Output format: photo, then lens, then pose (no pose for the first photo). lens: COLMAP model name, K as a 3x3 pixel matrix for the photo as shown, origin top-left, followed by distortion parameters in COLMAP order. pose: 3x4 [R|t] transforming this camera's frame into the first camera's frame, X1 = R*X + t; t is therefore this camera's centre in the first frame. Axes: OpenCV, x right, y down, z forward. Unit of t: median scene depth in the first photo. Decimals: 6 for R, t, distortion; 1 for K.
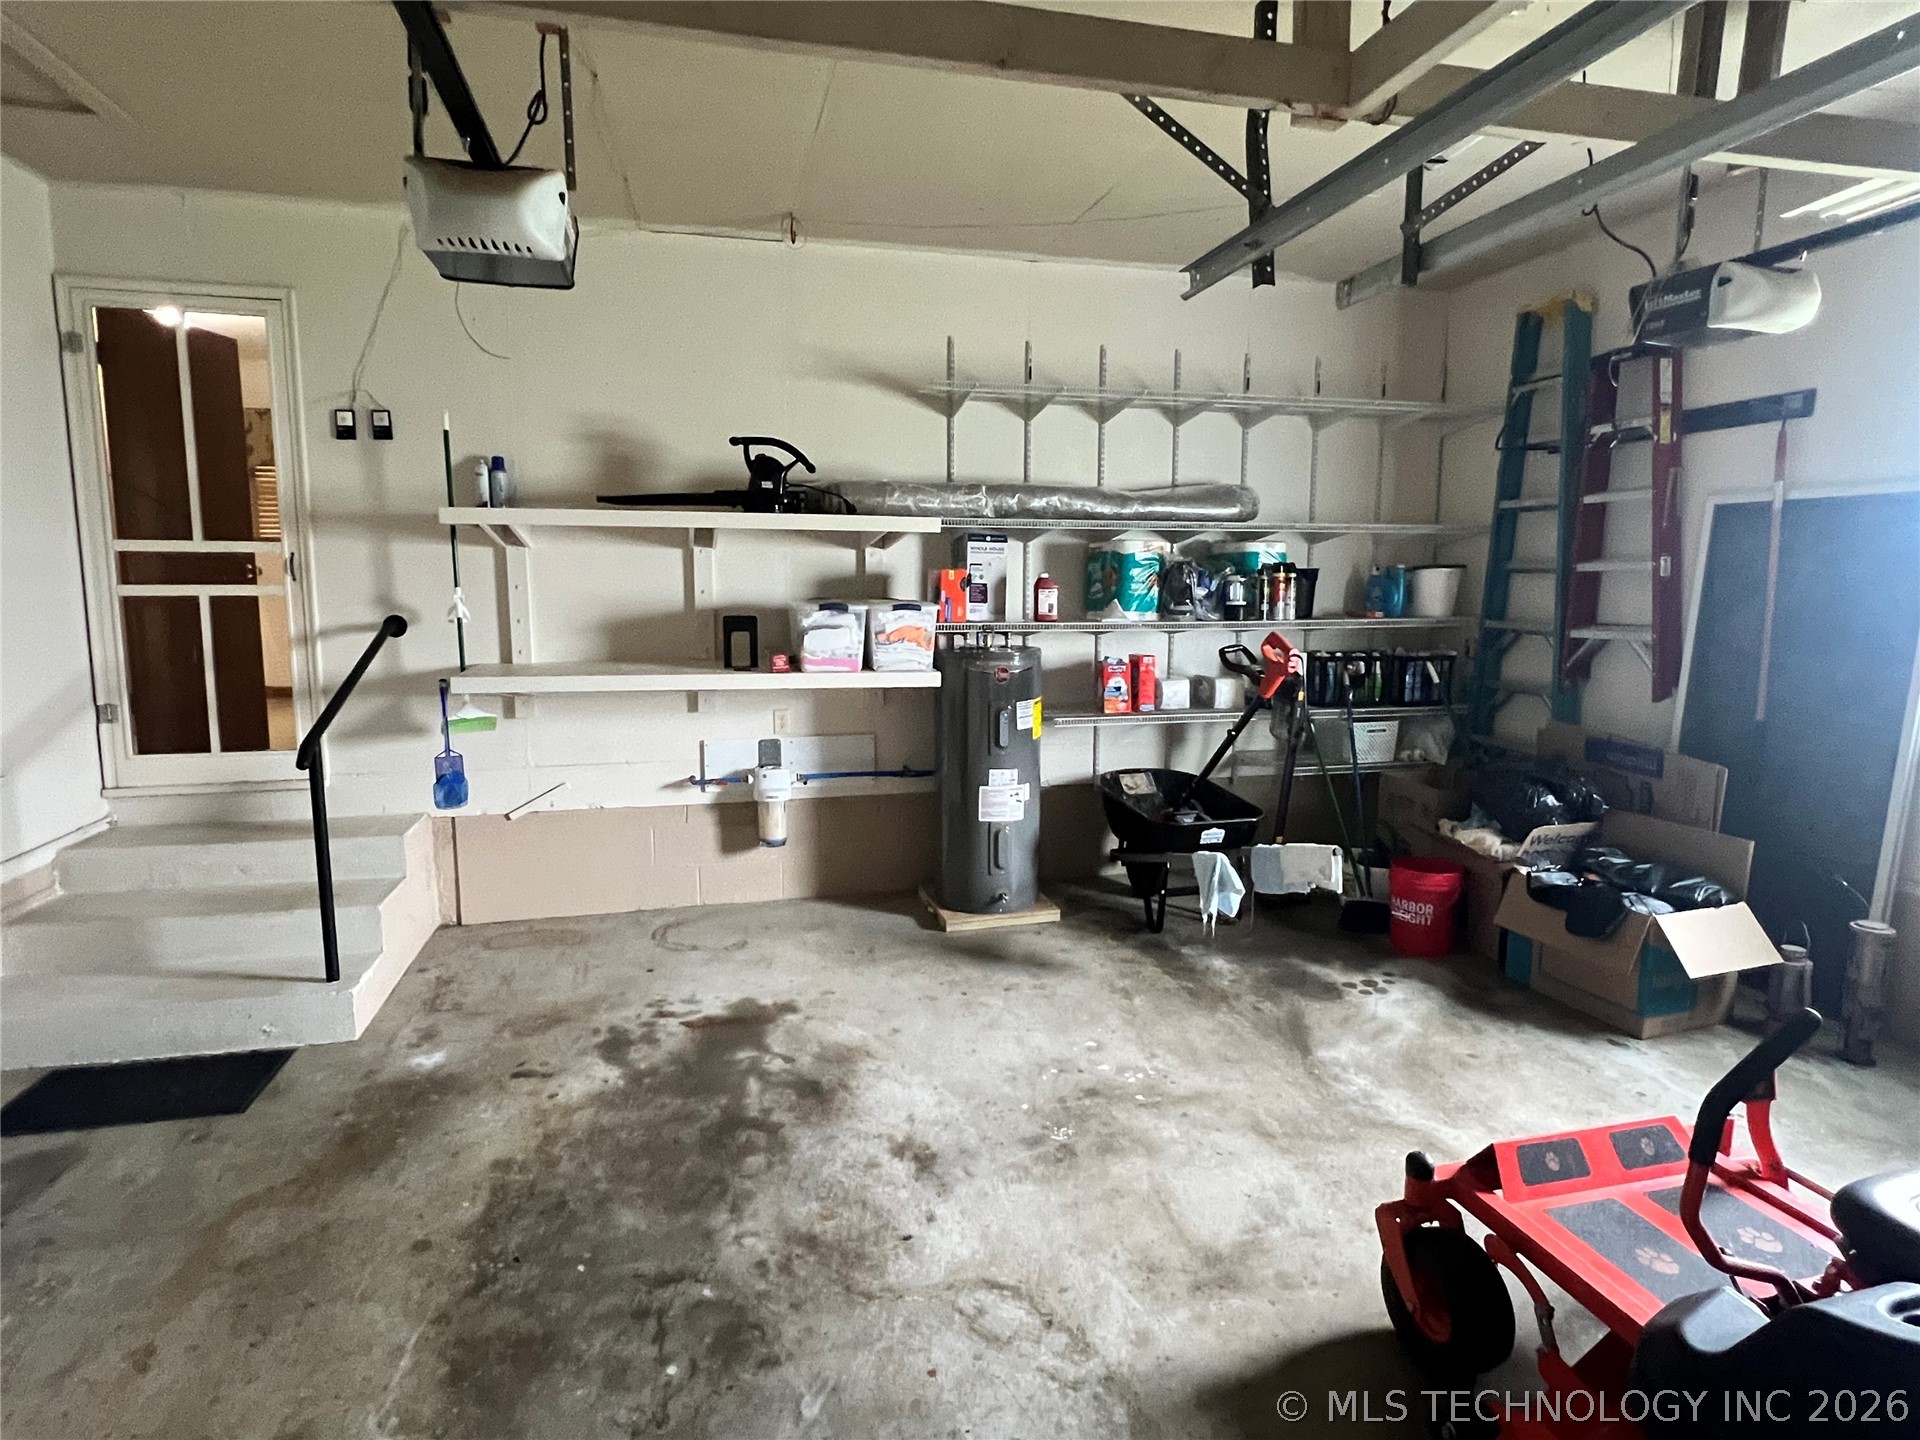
lens RADIAL K [[1044.3, 0, 953.8], [0, 1044.3, 719.3], [0, 0, 1]] dist [-0.003362, 0.000113]
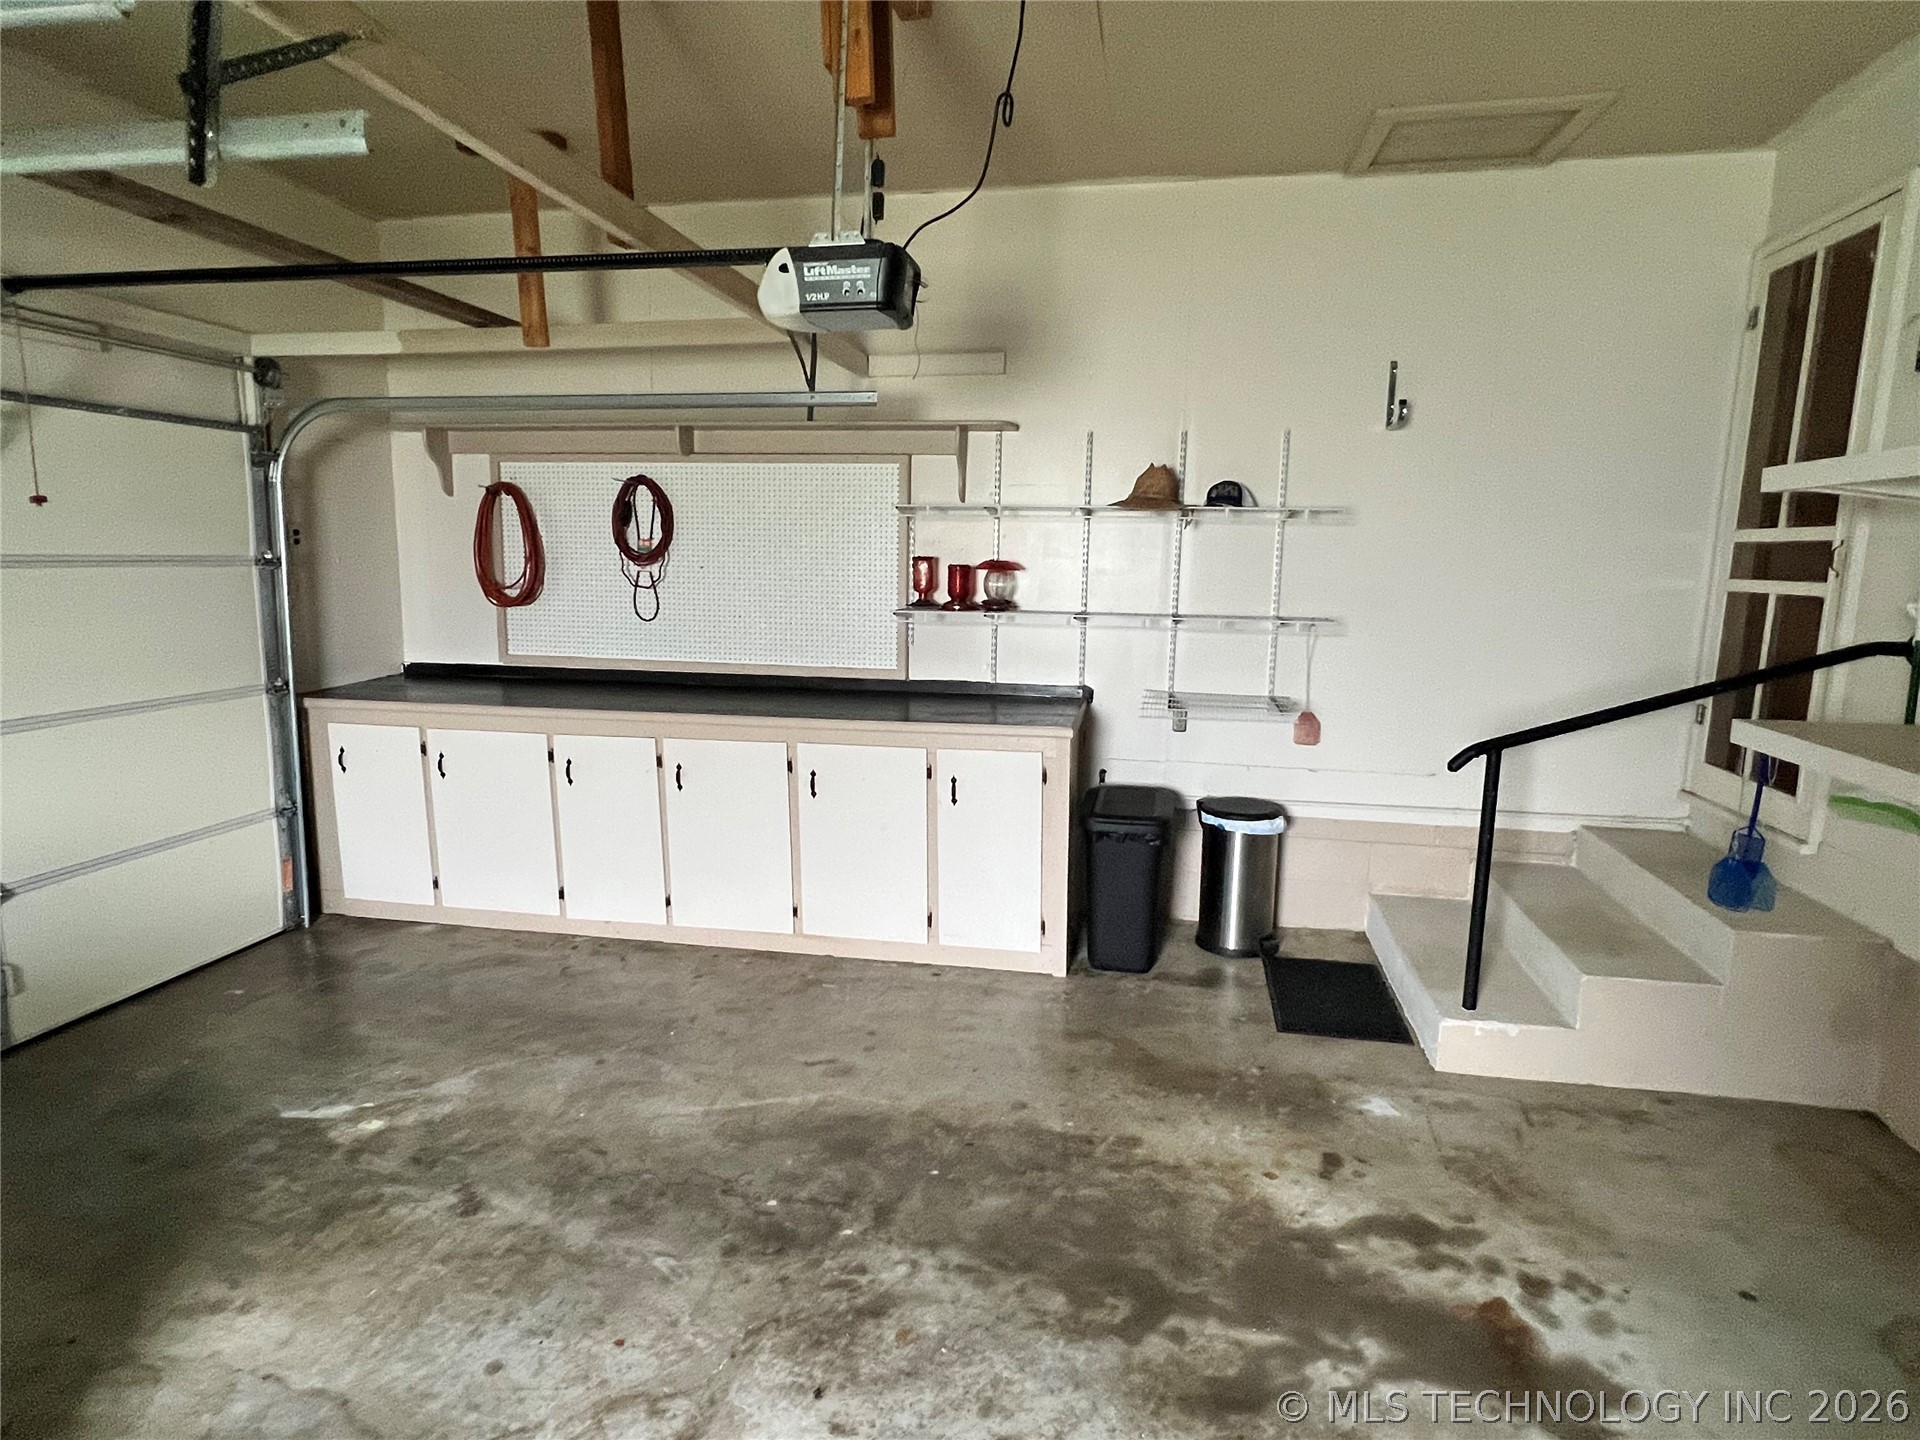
lens RADIAL K [[1044.3, 0, 953.8], [0, 1044.3, 719.3], [0, 0, 1]] dist [-0.003362, 0.000113]
pose [[-0.427823, 0.132463, -0.894104, 0.481770], [-0.136360, 0.968422, 0.208721, -0.156192], [0.893518, 0.211215, -0.396251, 1.131230]]
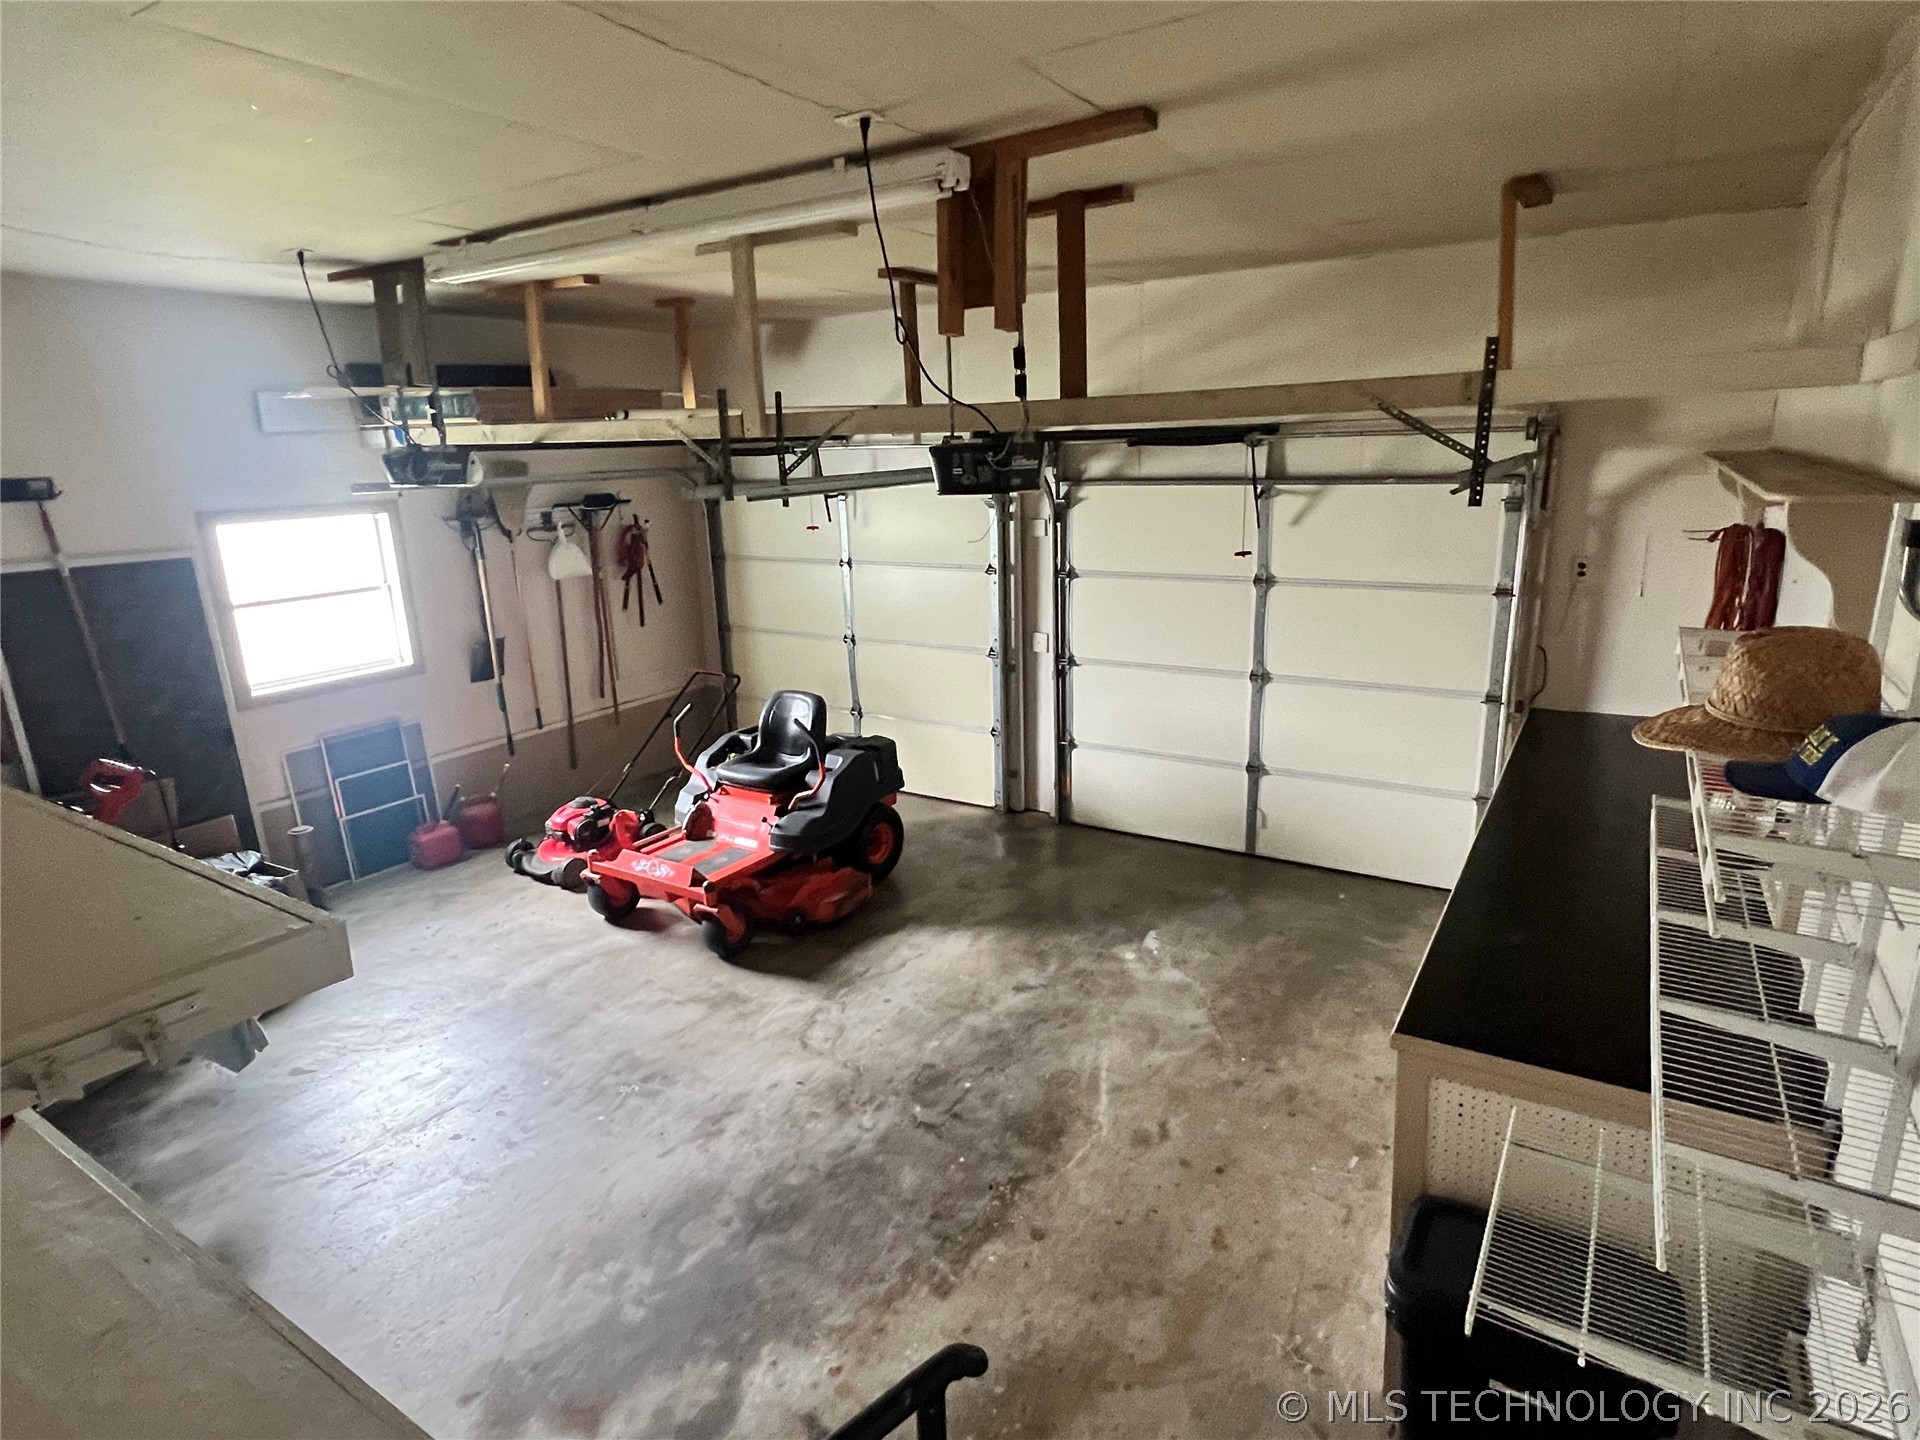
lens RADIAL K [[1044.3, 0, 953.8], [0, 1044.3, 719.3], [0, 0, 1]] dist [-0.003362, 0.000113]
pose [[-0.684058, -0.165807, 0.710332, -1.049154], [0.128600, 0.931154, 0.341195, -0.434120], [-0.718002, 0.324746, -0.615641, 1.403779]]
